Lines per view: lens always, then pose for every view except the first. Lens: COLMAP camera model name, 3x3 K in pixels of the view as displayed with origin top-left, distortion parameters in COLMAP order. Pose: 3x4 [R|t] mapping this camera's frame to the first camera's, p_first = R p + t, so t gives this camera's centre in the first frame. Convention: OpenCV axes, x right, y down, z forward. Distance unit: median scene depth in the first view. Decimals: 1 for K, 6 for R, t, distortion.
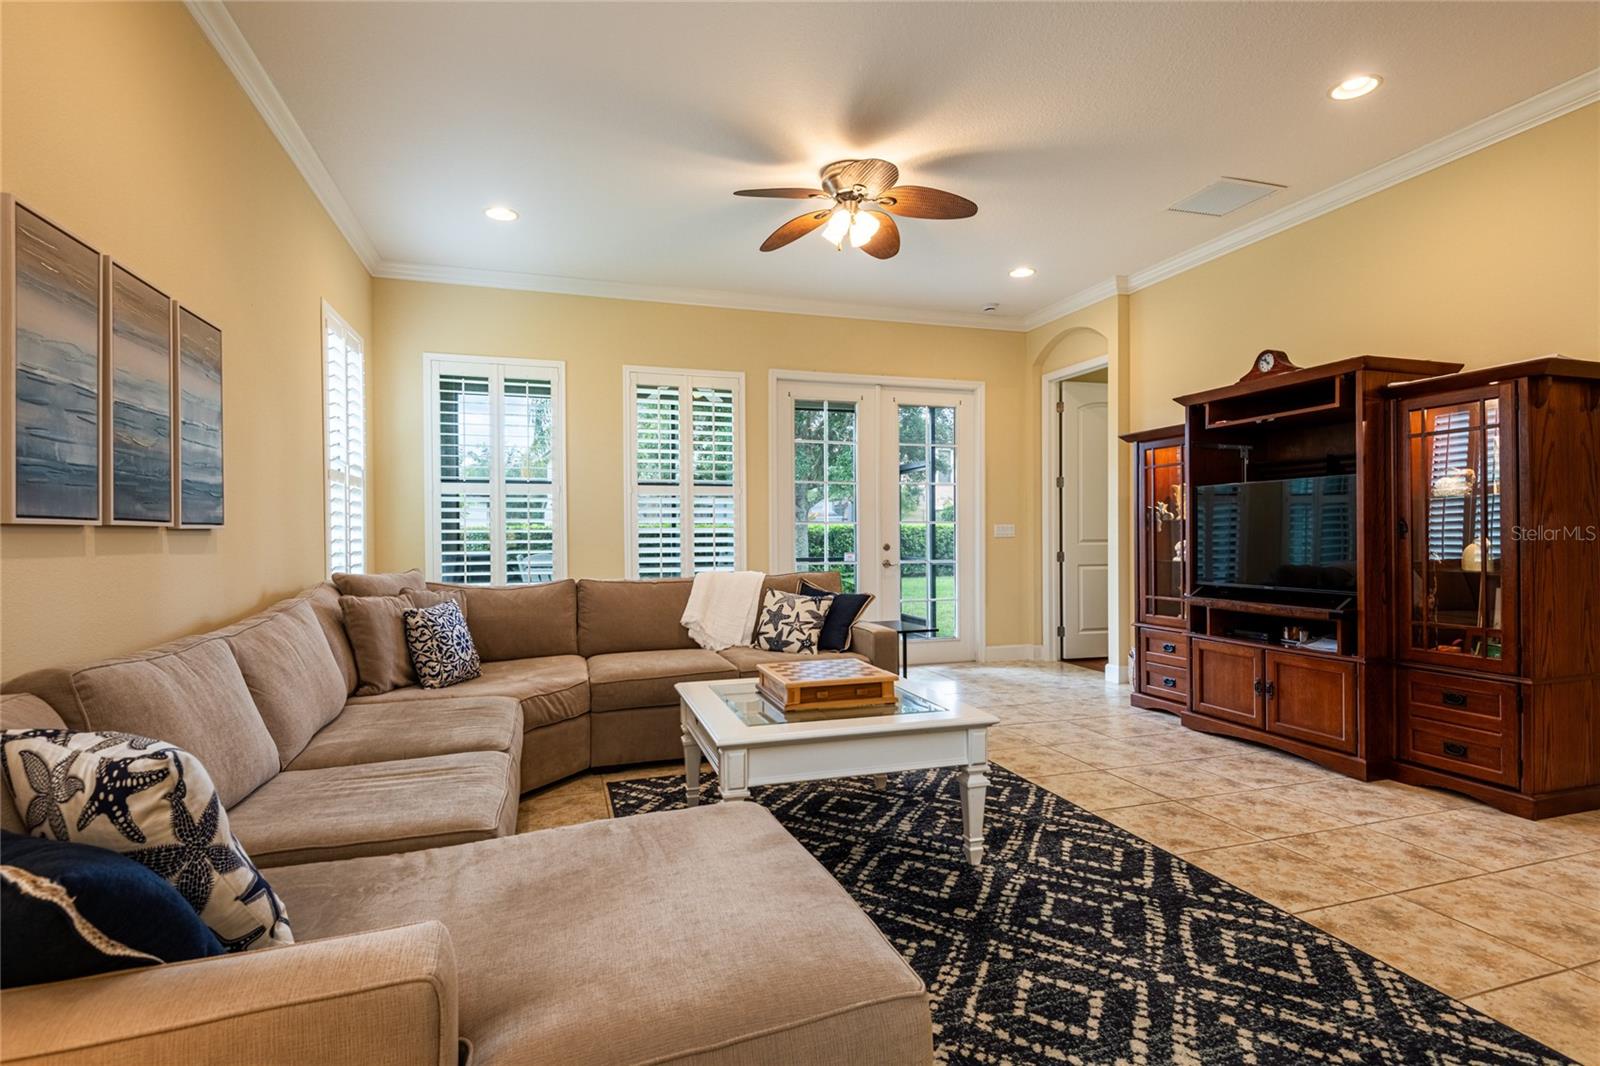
lens RADIAL K [[783.7, 0, 807.5], [0, 783.7, 539.5], [0, 0, 1]] dist [0.014109, -0.011705]
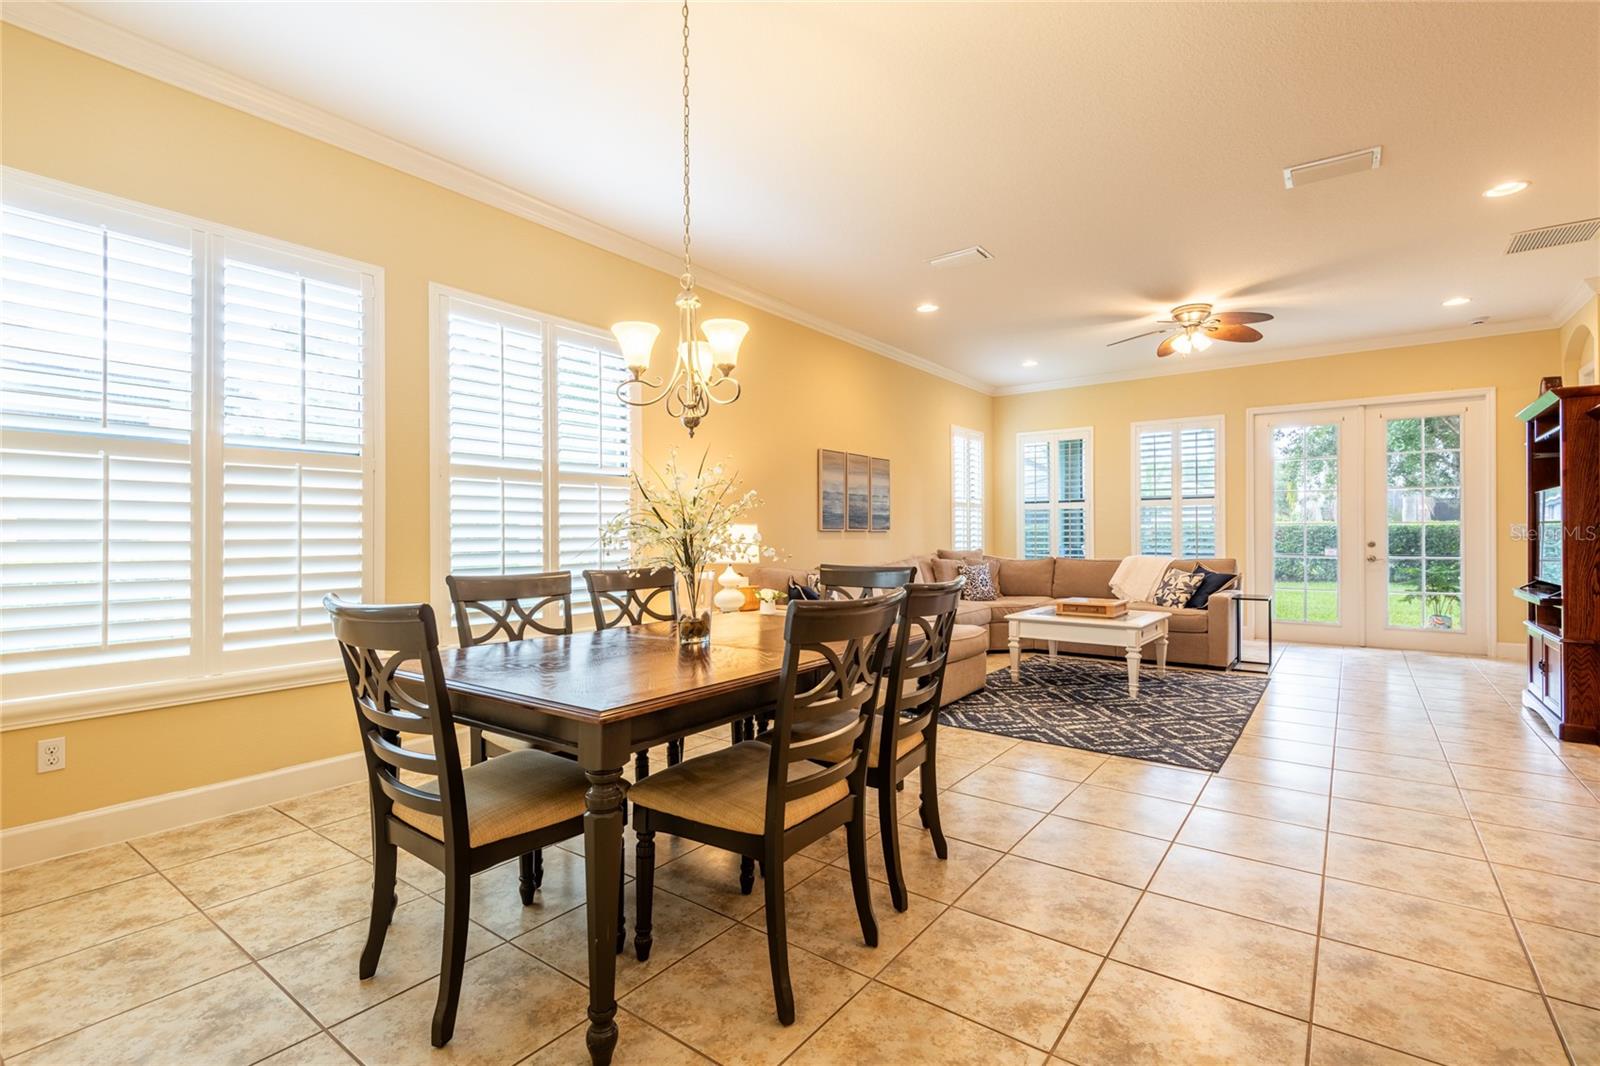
lens RADIAL K [[732.8, 0, 813.2], [0, 732.8, 538.0], [0, 0, 1]] dist [0.026963, -0.017760]
pose [[0.587417, 0.008412, -0.809240, 1.222783], [-0.006095, 0.999964, 0.005970, -0.002707], [0.809261, 0.001425, 0.587447, -0.757179]]
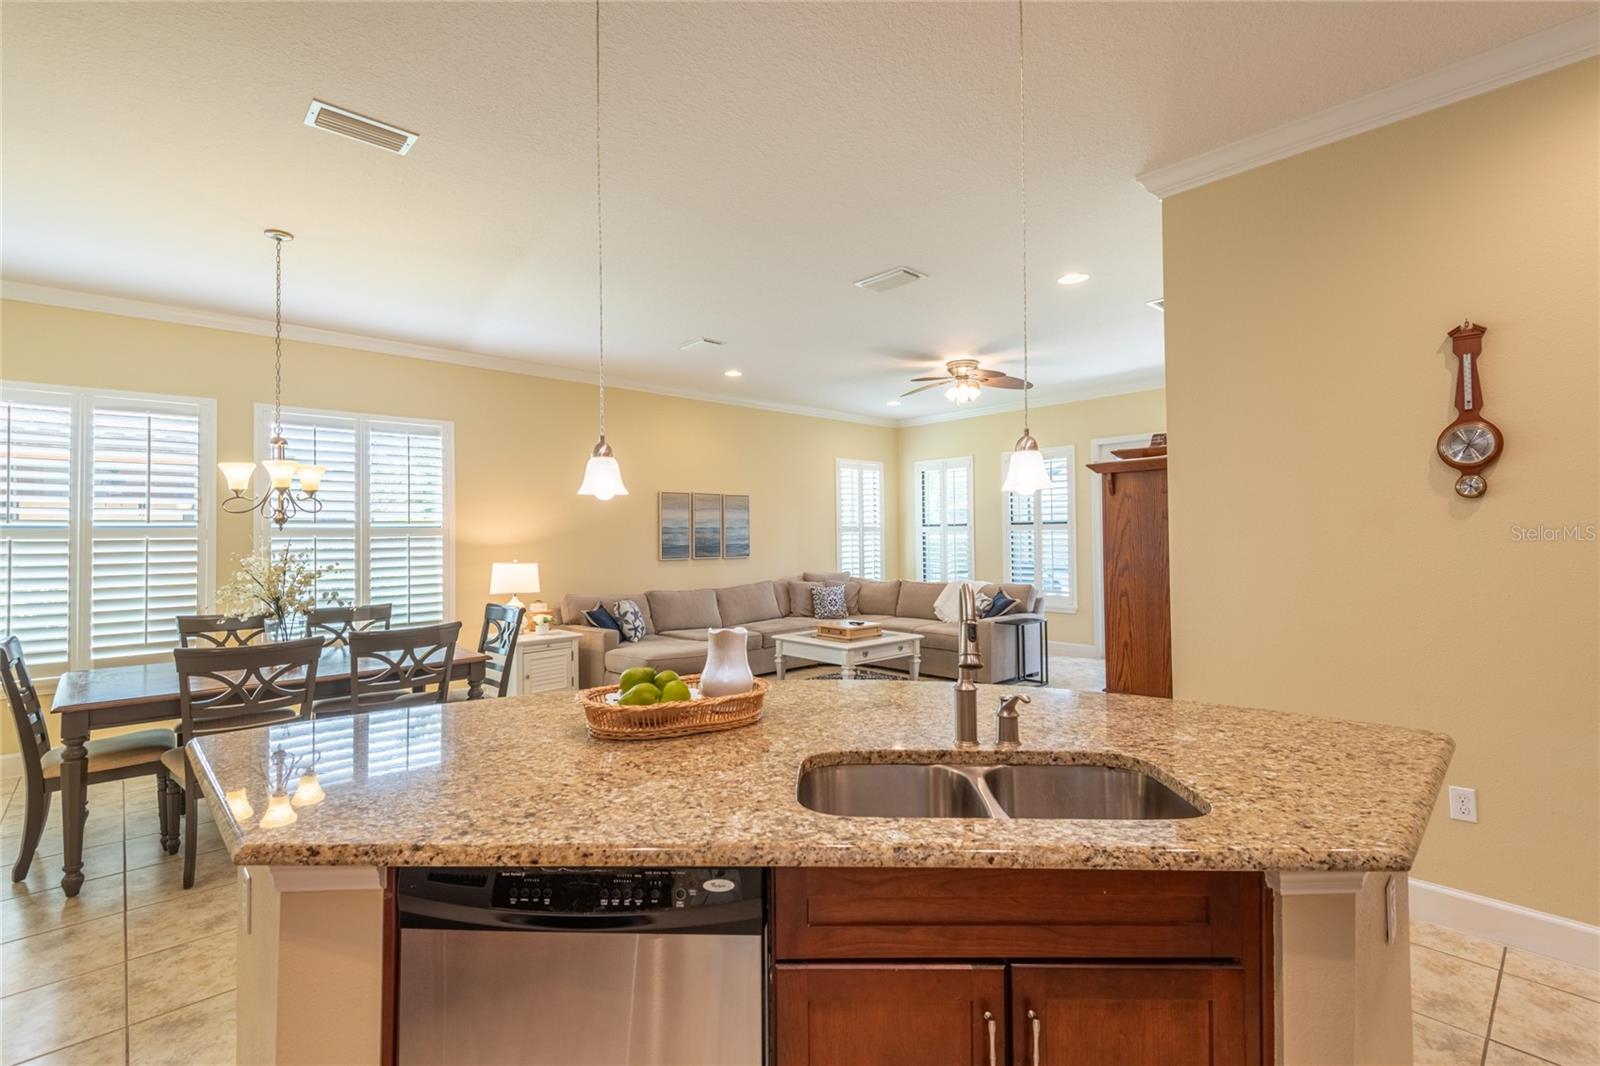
lens RADIAL K [[732.8, 0, 815.7], [0, 732.8, 534.7], [0, 0, 1]] dist [0.026963, -0.017760]
pose [[0.433873, 0.000301, -0.900974, 2.109288], [0.001453, 0.999998, 0.001033, -0.111028], [0.900973, -0.001757, 0.433872, -0.051717]]
